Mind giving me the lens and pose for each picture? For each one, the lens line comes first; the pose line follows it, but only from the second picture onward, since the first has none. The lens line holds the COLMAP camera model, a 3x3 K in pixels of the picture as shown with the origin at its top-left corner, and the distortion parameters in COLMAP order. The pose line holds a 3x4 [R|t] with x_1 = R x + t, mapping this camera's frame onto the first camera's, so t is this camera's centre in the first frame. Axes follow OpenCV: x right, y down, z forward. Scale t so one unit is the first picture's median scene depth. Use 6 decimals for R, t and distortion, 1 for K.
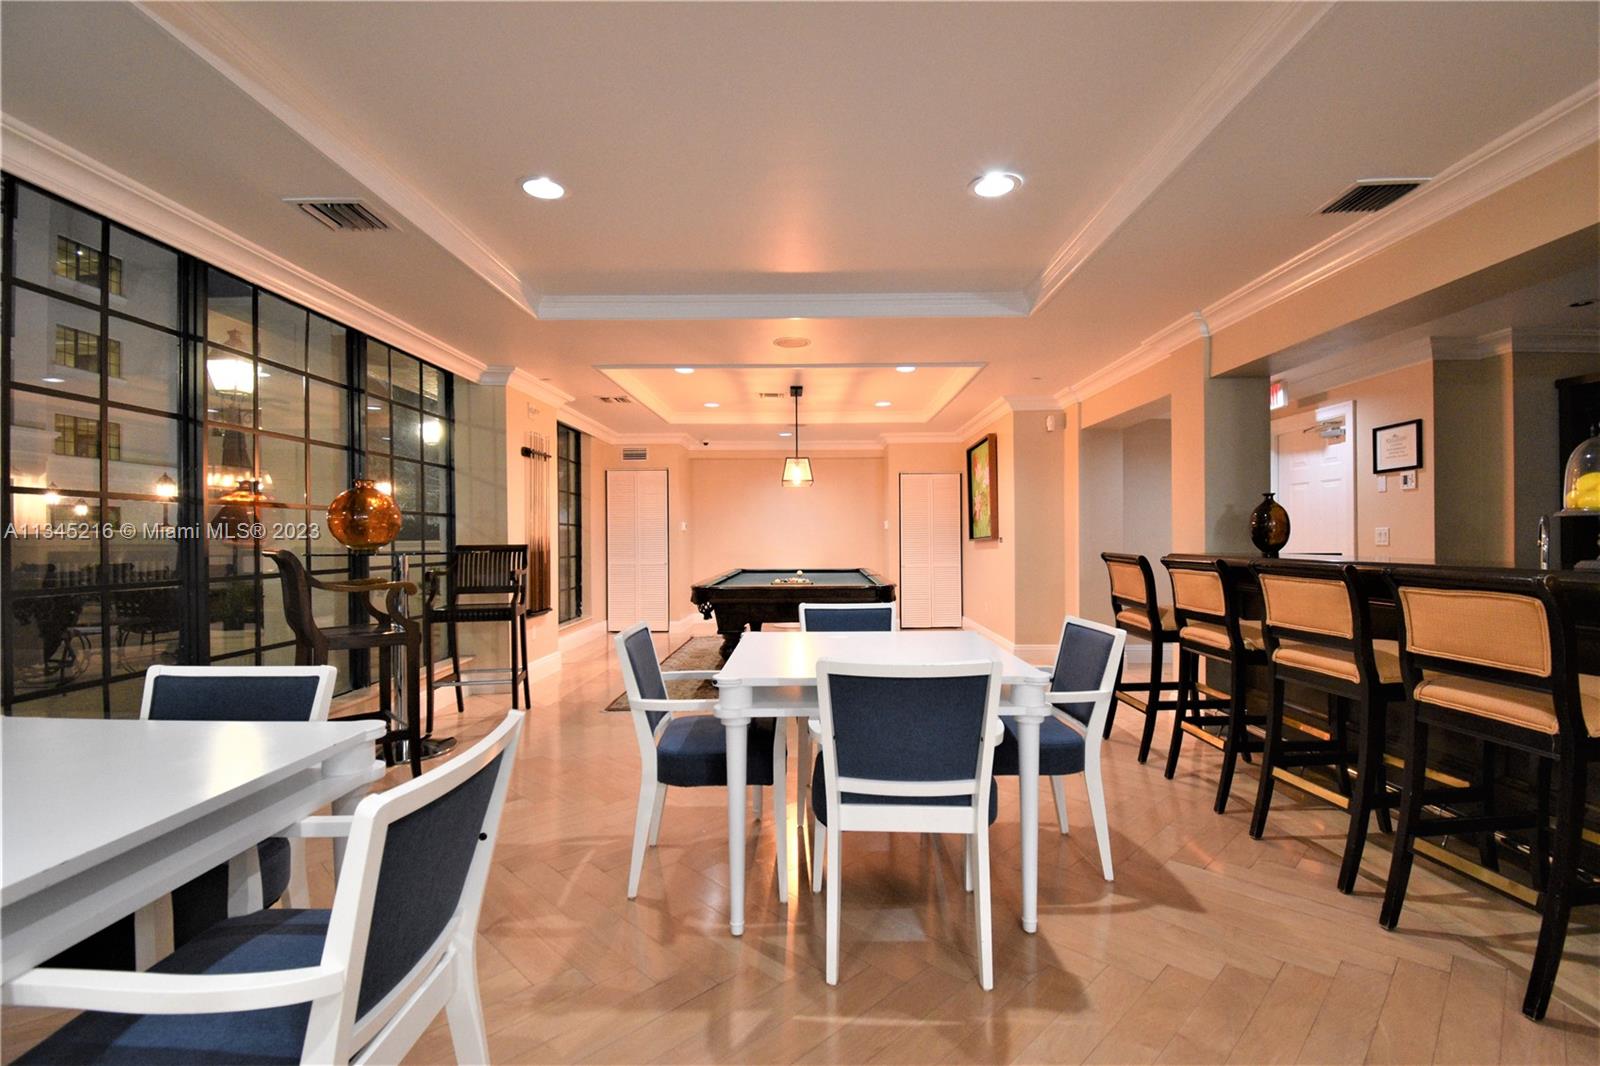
lens RADIAL K [[709.7, 0, 792.9], [0, 709.7, 542.9], [0, 0, 1]] dist [-0.002680, -0.000389]
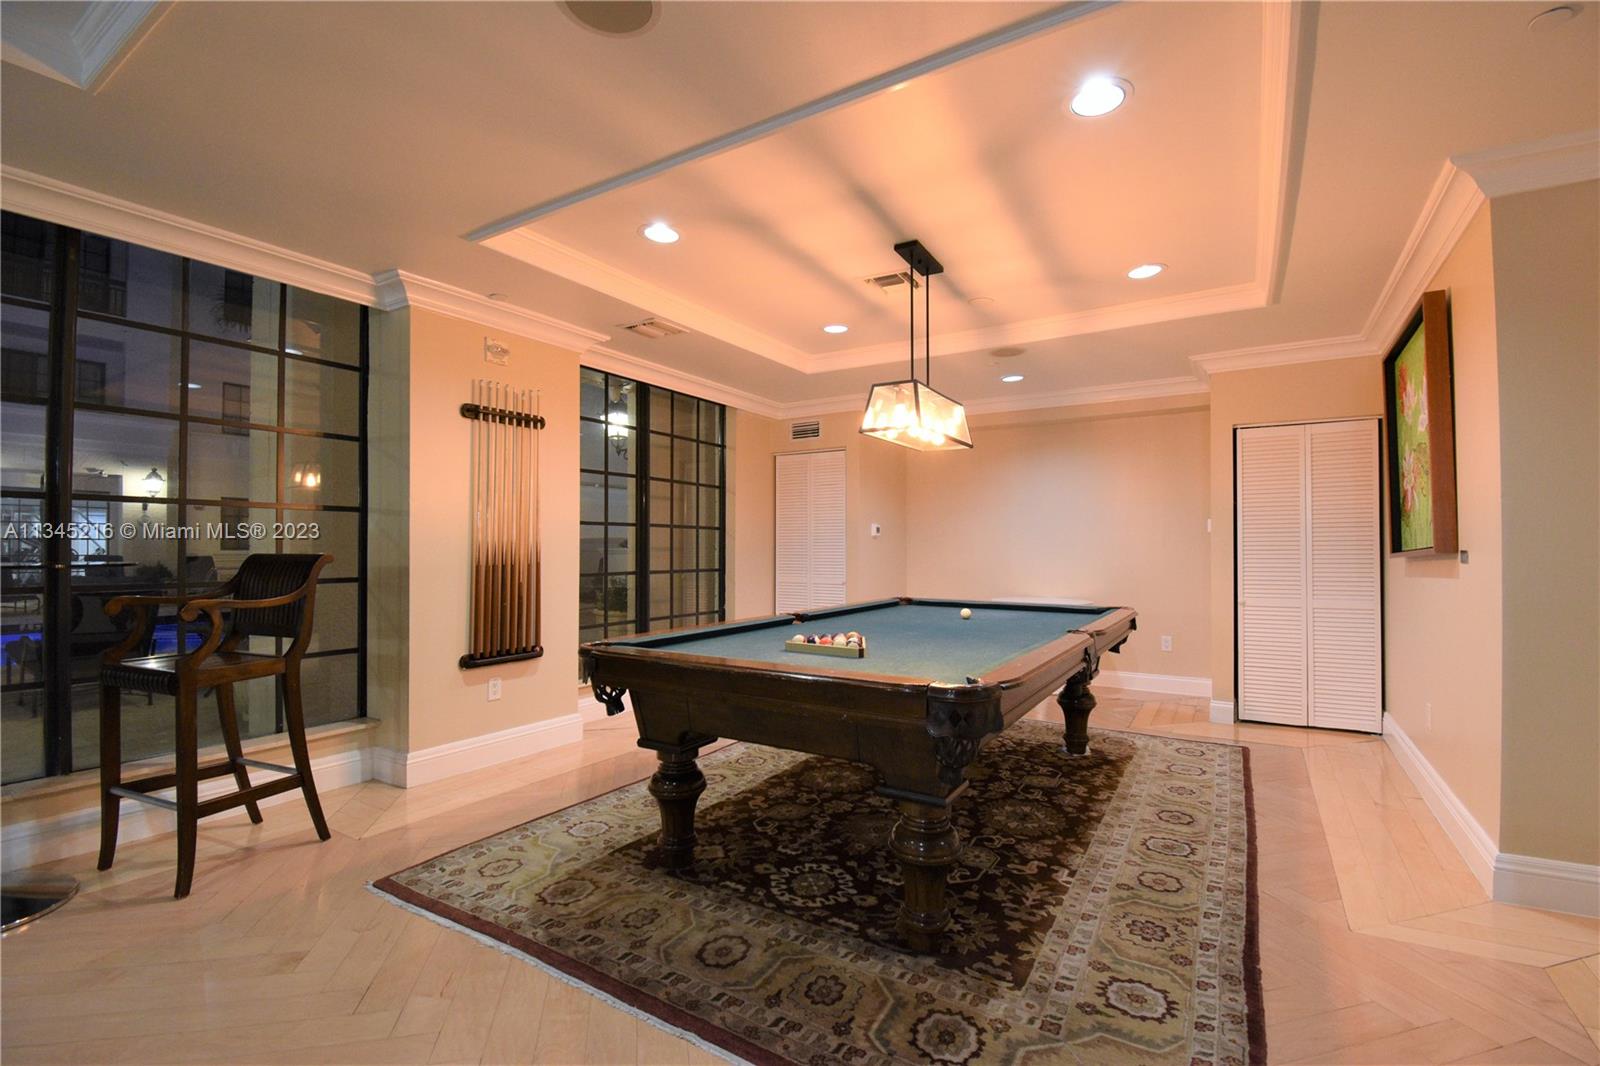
lens RADIAL K [[709.7, 0, 801.6], [0, 709.7, 533.9], [0, 0, 1]] dist [-0.002680, -0.000389]
pose [[0.867369, -0.001417, -0.497663, 0.188693], [-0.011861, 0.999653, -0.023520, -0.003646], [0.497524, 0.026303, 0.867052, 0.533802]]
